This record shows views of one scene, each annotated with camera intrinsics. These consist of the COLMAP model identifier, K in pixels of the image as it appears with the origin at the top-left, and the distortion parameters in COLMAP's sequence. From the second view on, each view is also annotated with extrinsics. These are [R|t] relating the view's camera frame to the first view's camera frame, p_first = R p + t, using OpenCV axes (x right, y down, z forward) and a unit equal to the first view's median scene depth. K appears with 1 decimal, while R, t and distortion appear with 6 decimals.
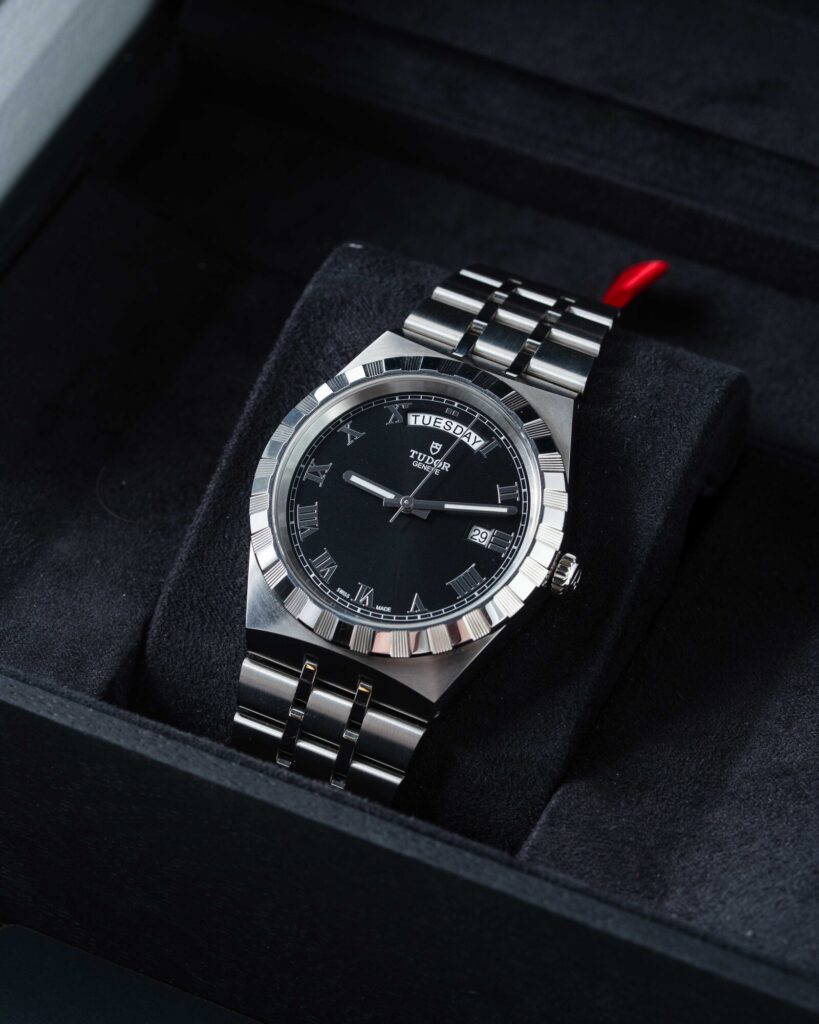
lens RADIAL K [[4365.9, 0, 409.0], [0, 4365.9, 504.8], [0, 0, 1]] dist [-0.058263, 0.000000]
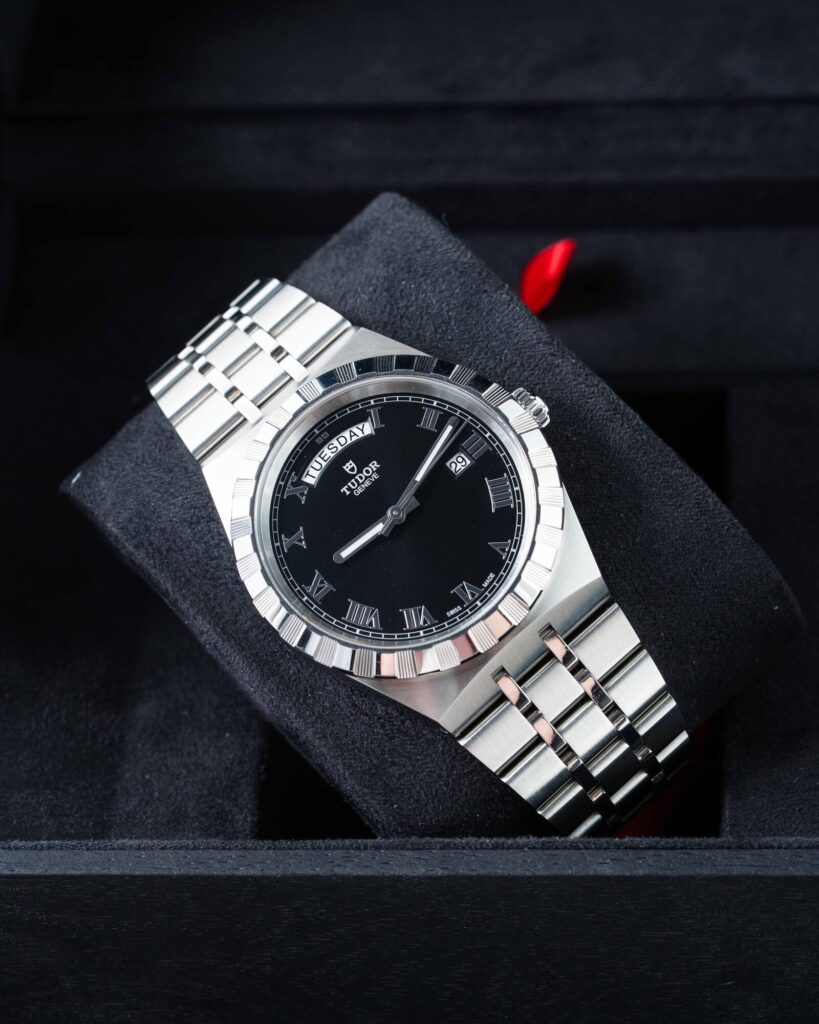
lens RADIAL K [[4365.9, 0, 409.6], [0, 4365.9, 516.4], [0, 0, 1]] dist [-0.058263, 0.000000]
pose [[0.925717, -0.337084, 0.171531, -0.182743], [0.337380, 0.940942, 0.028325, -0.040076], [-0.170949, 0.031650, 0.984771, 0.028802]]
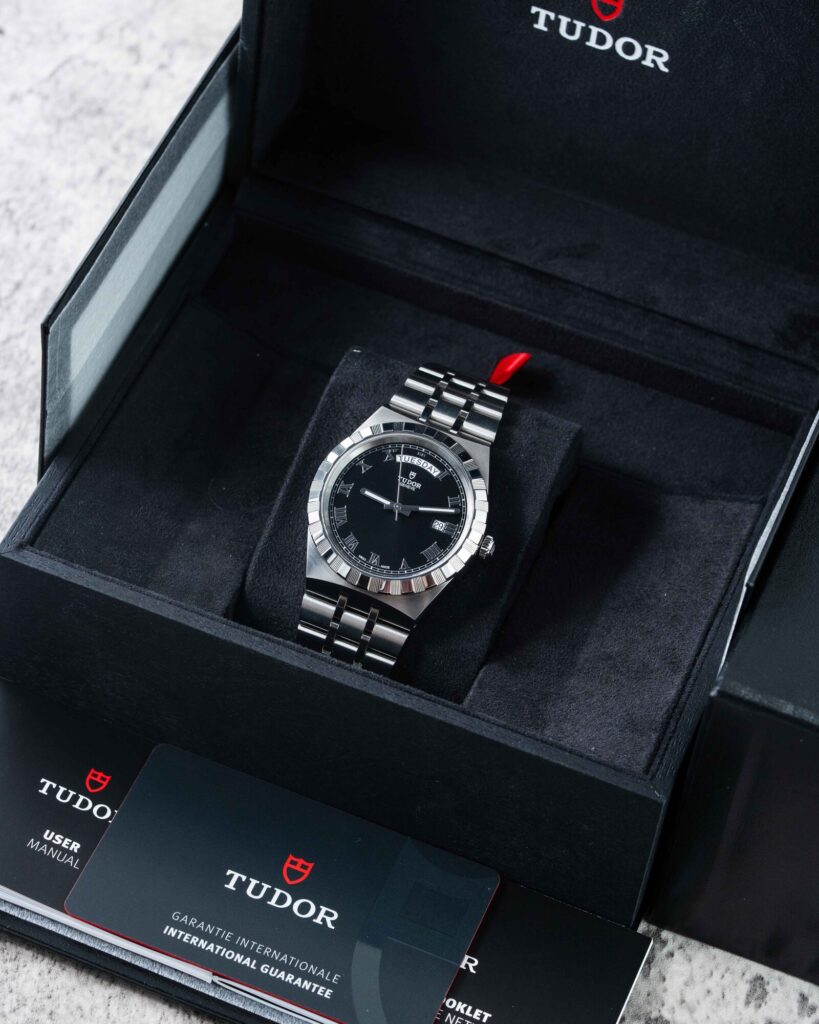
lens RADIAL K [[4365.9, 0, 412.3], [0, 4365.9, 513.0], [0, 0, 1]] dist [-0.058263, 0.000000]
pose [[0.995805, -0.001390, 0.091492, -0.156207], [-0.003858, 0.998358, 0.057160, -0.098961], [-0.091422, -0.057273, 0.994164, -0.761810]]
